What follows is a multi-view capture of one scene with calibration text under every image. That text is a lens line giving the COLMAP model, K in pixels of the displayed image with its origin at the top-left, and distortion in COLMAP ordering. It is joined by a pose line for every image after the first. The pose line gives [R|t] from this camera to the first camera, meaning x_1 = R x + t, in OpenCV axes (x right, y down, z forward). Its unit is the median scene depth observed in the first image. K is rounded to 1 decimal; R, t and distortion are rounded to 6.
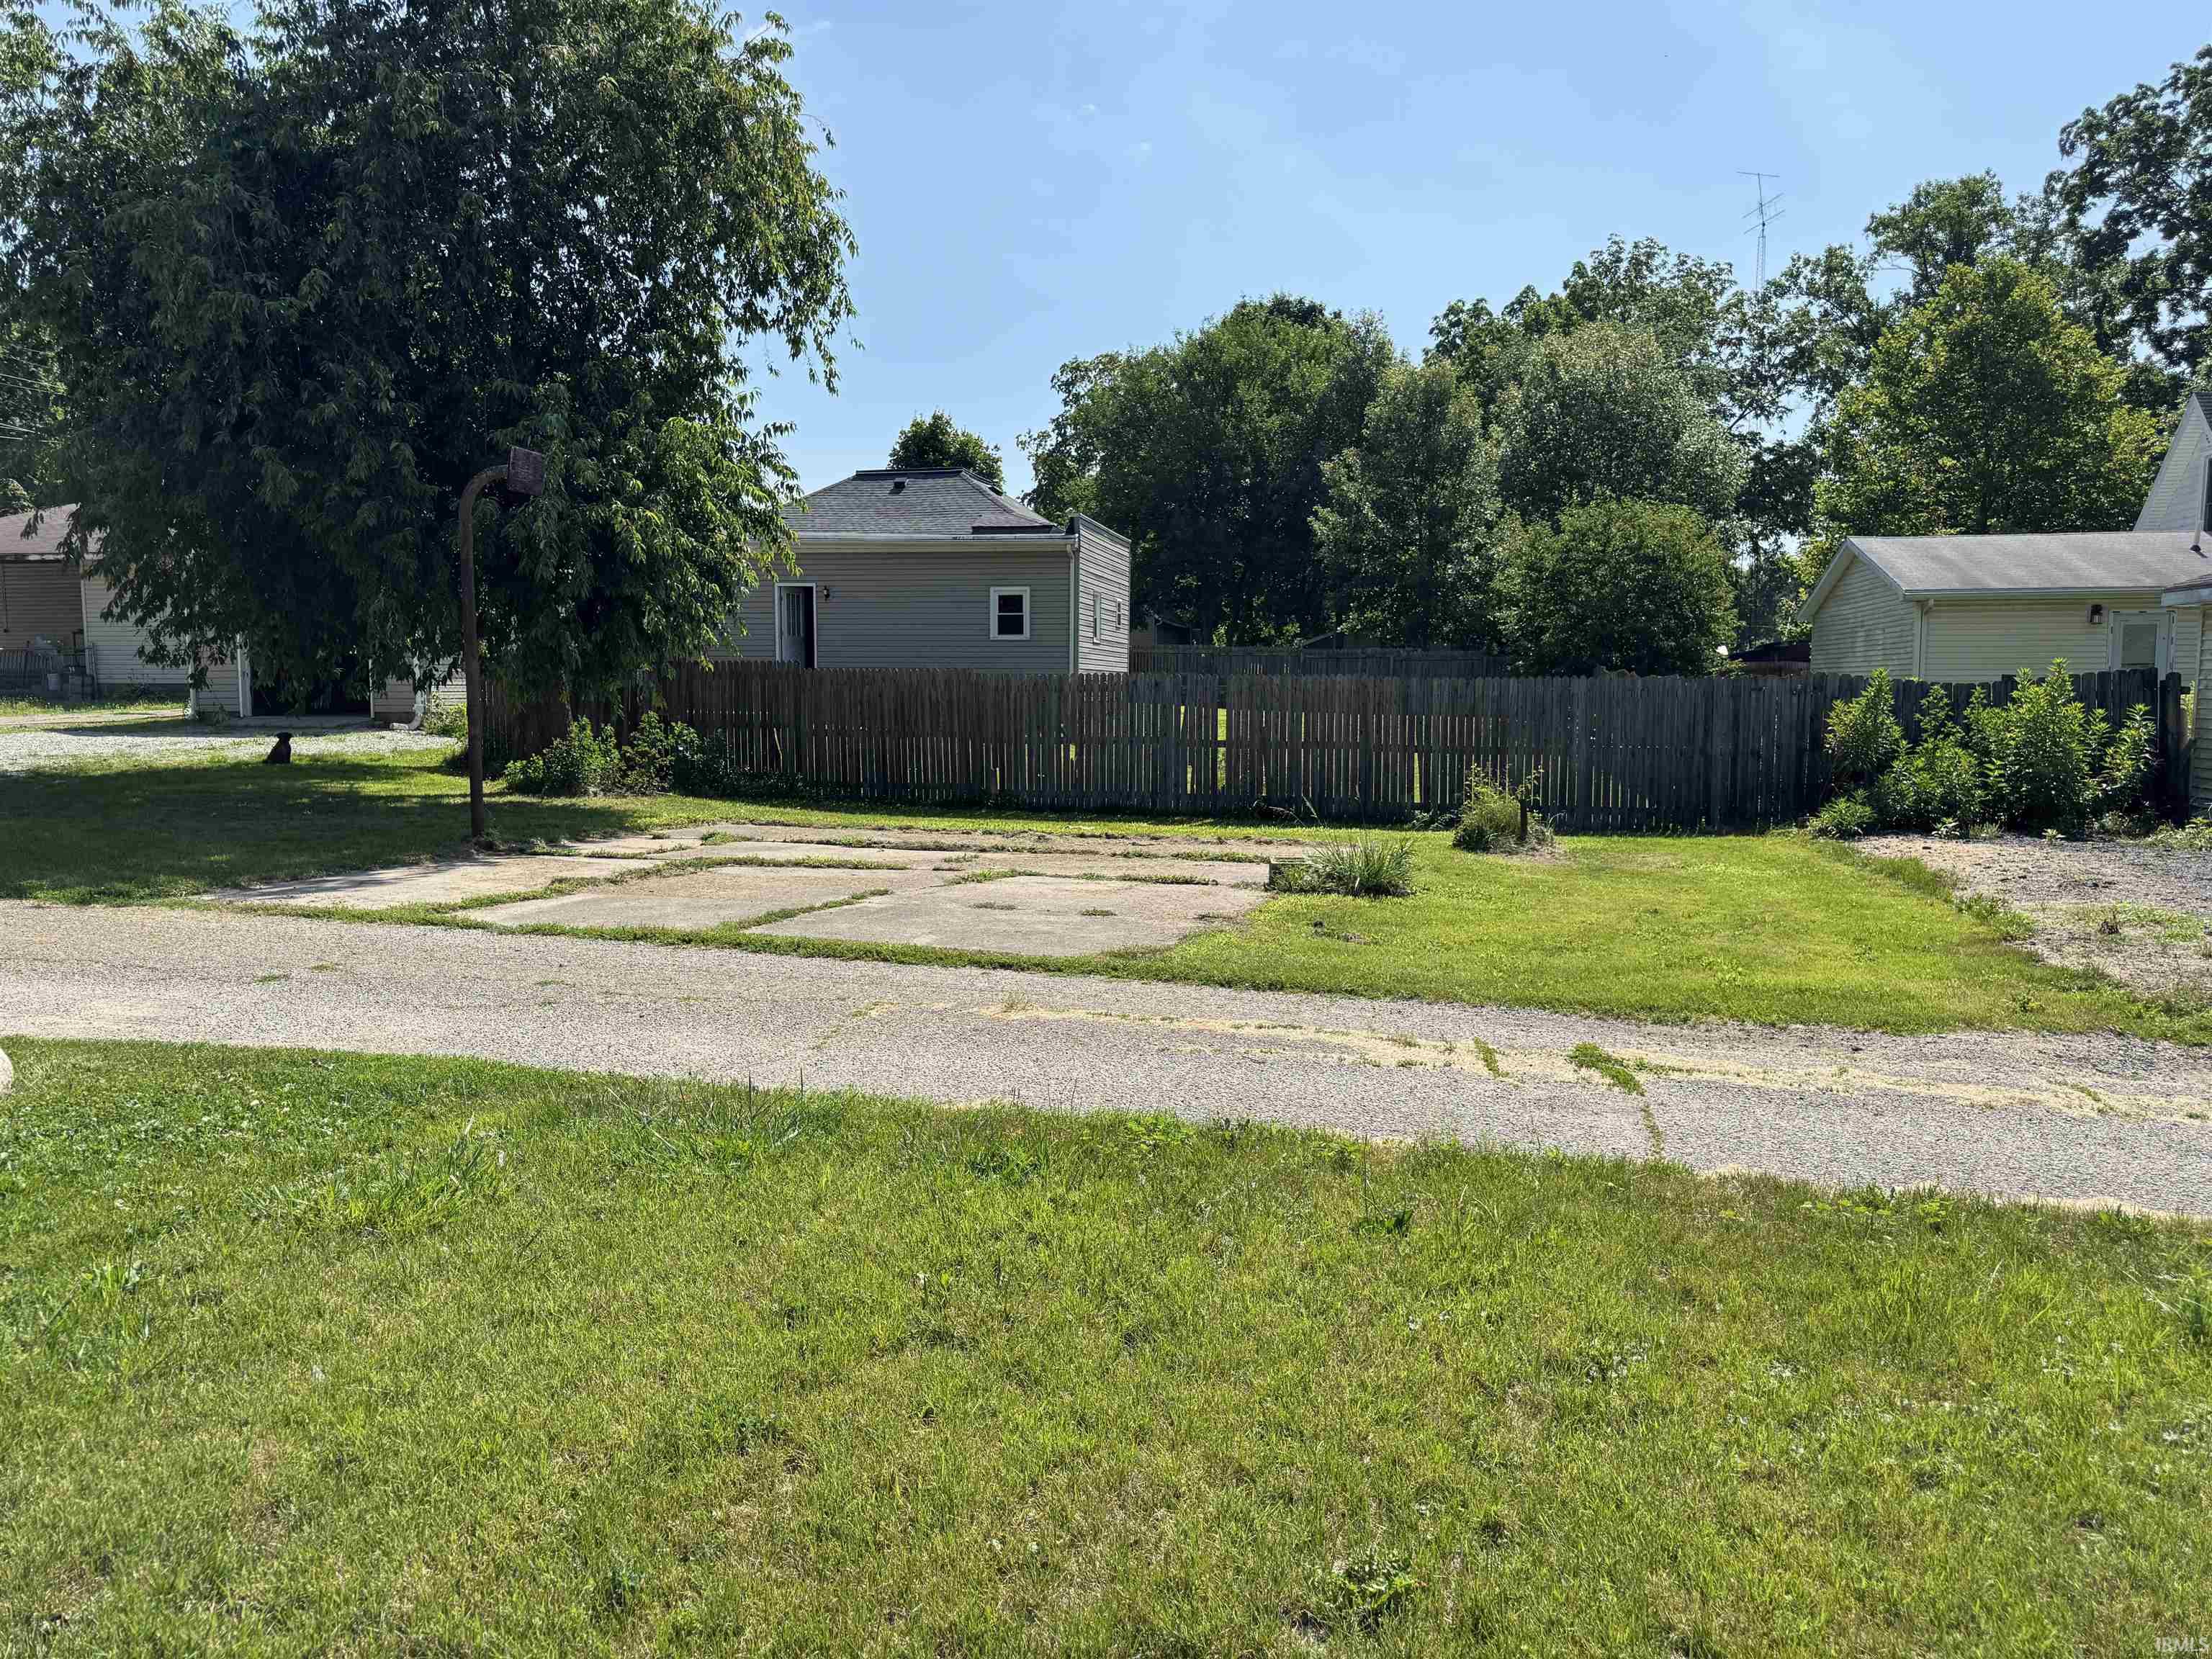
lens RADIAL K [[1560.2, 0, 1101.4], [0, 1560.2, 837.6], [0, 0, 1]] dist [0.027863, -0.031232]
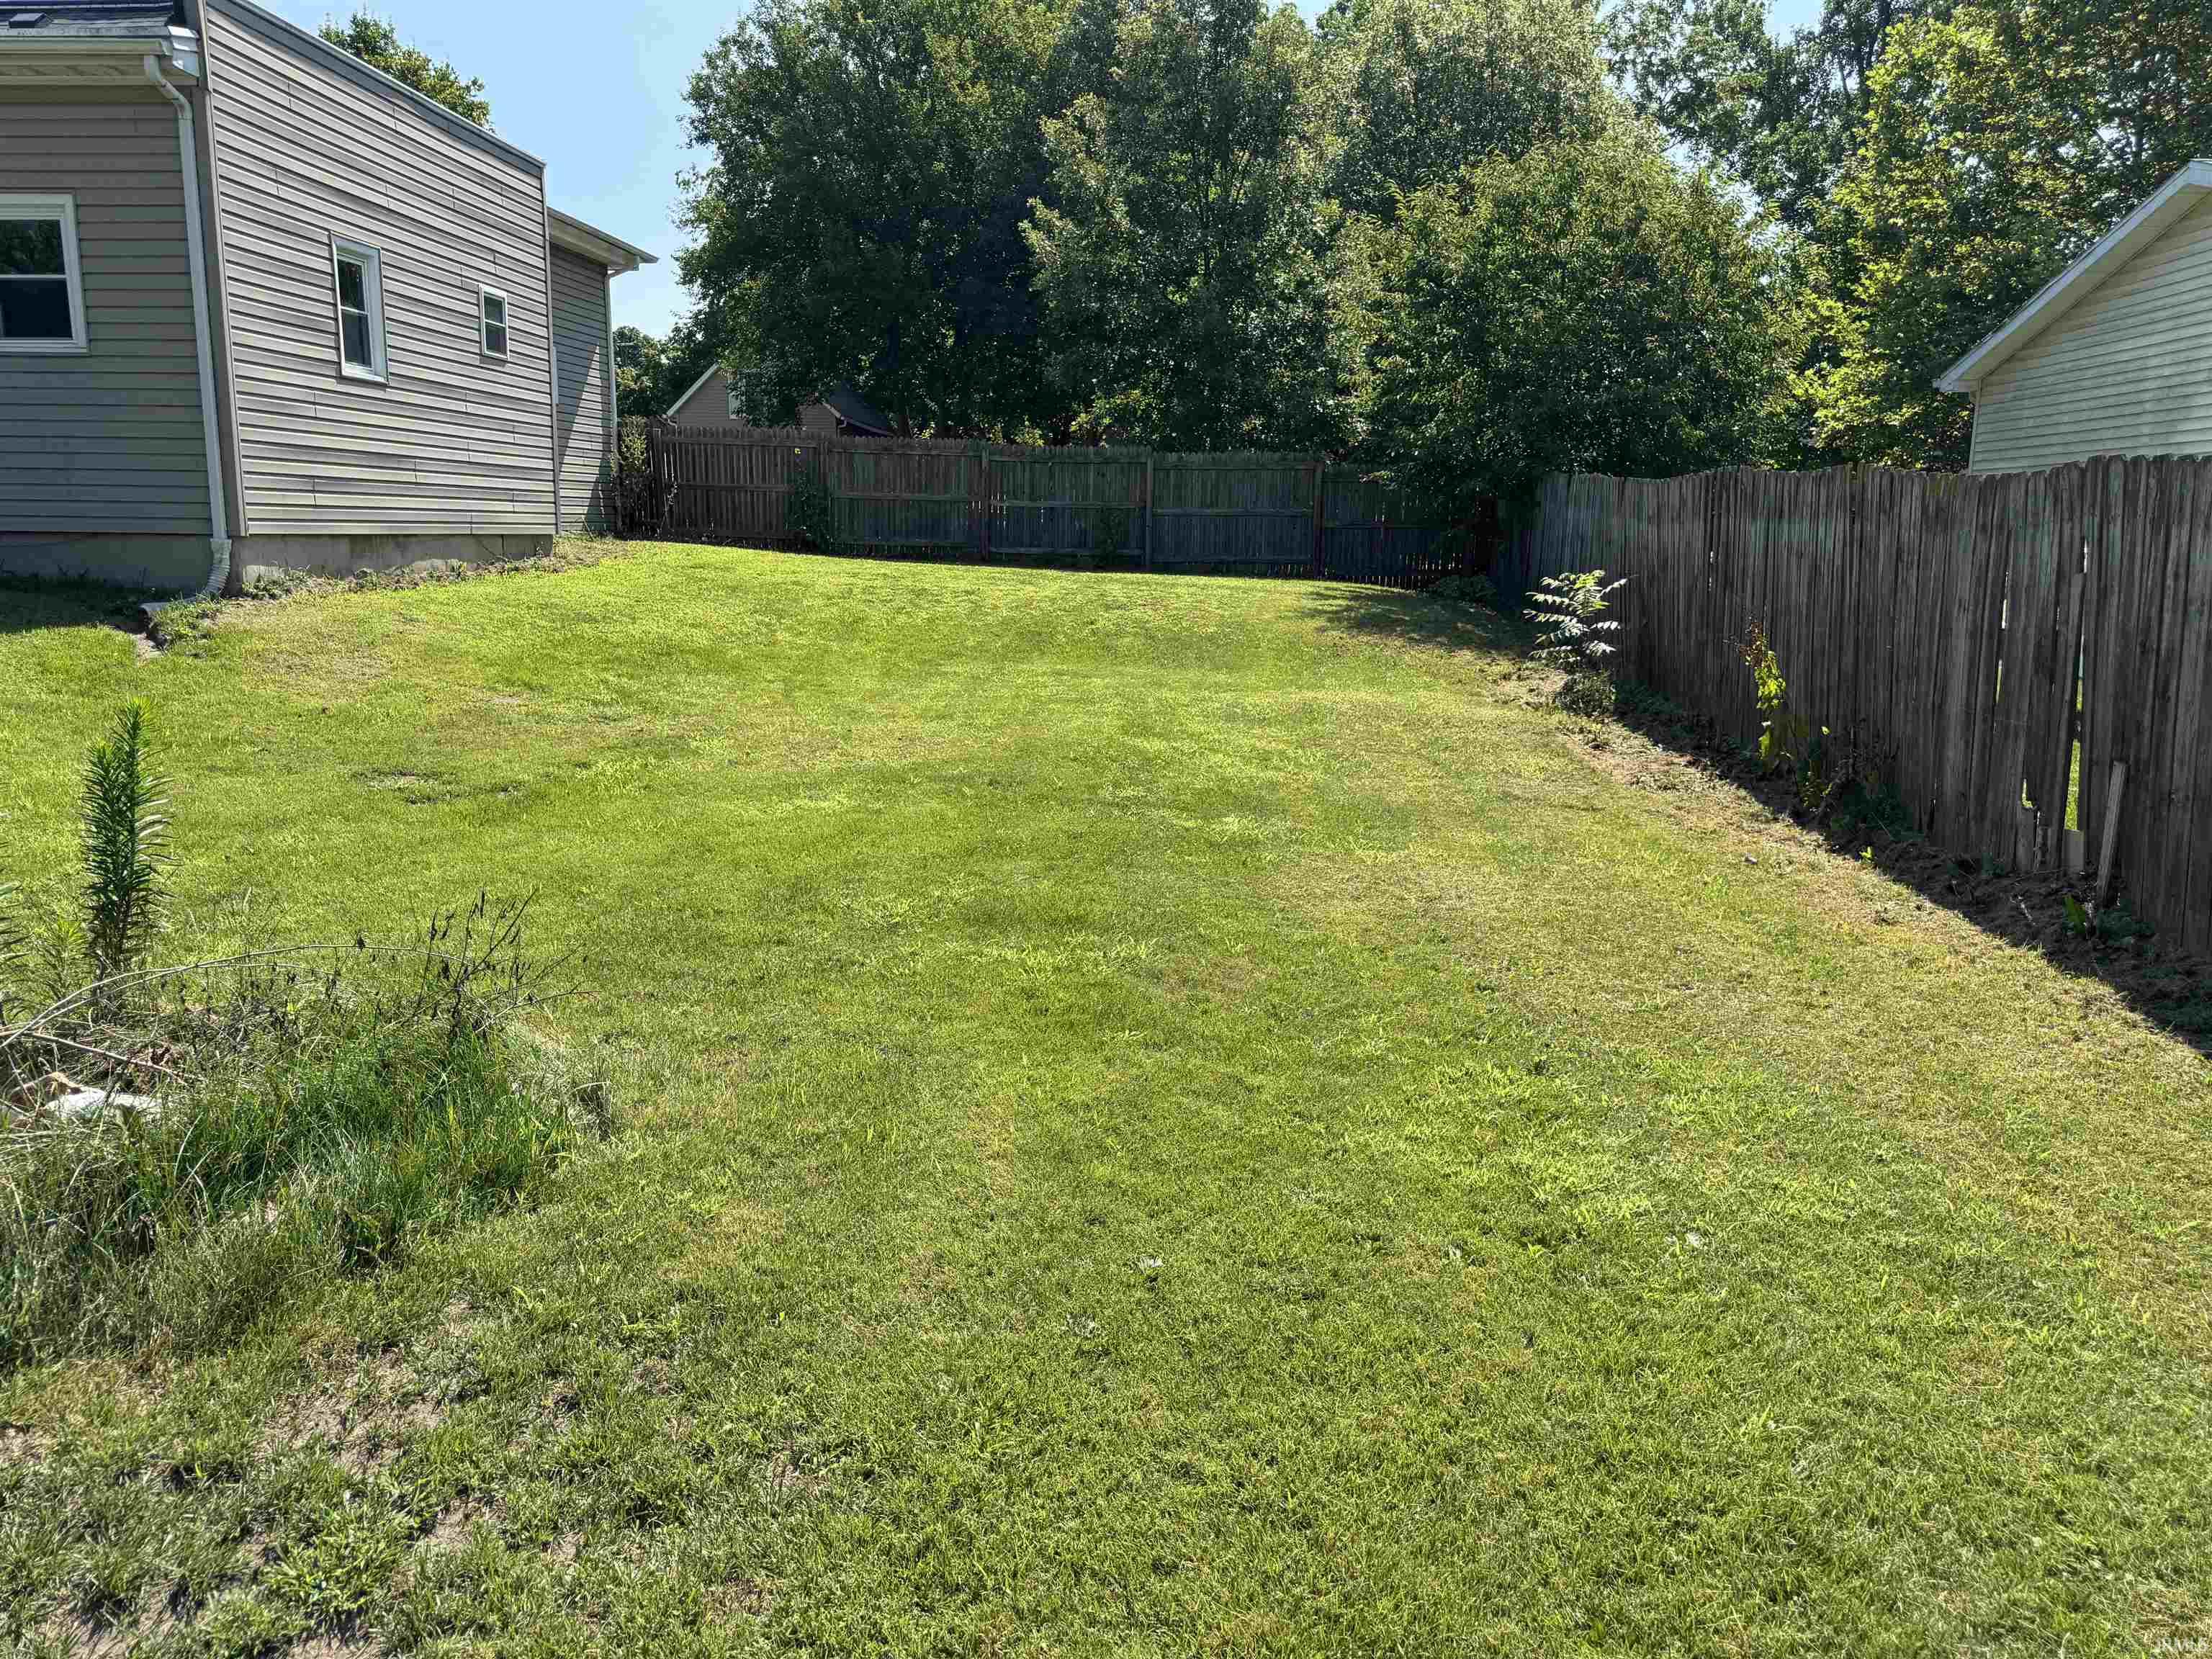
lens RADIAL K [[1560.2, 0, 1102.1], [0, 1560.2, 829.8], [0, 0, 1]] dist [0.027863, -0.031232]
pose [[0.992003, -0.016525, 0.125126, 0.085920], [0.004515, 0.995403, 0.095668, -0.034052], [-0.126132, -0.094338, 0.987518, 0.394630]]
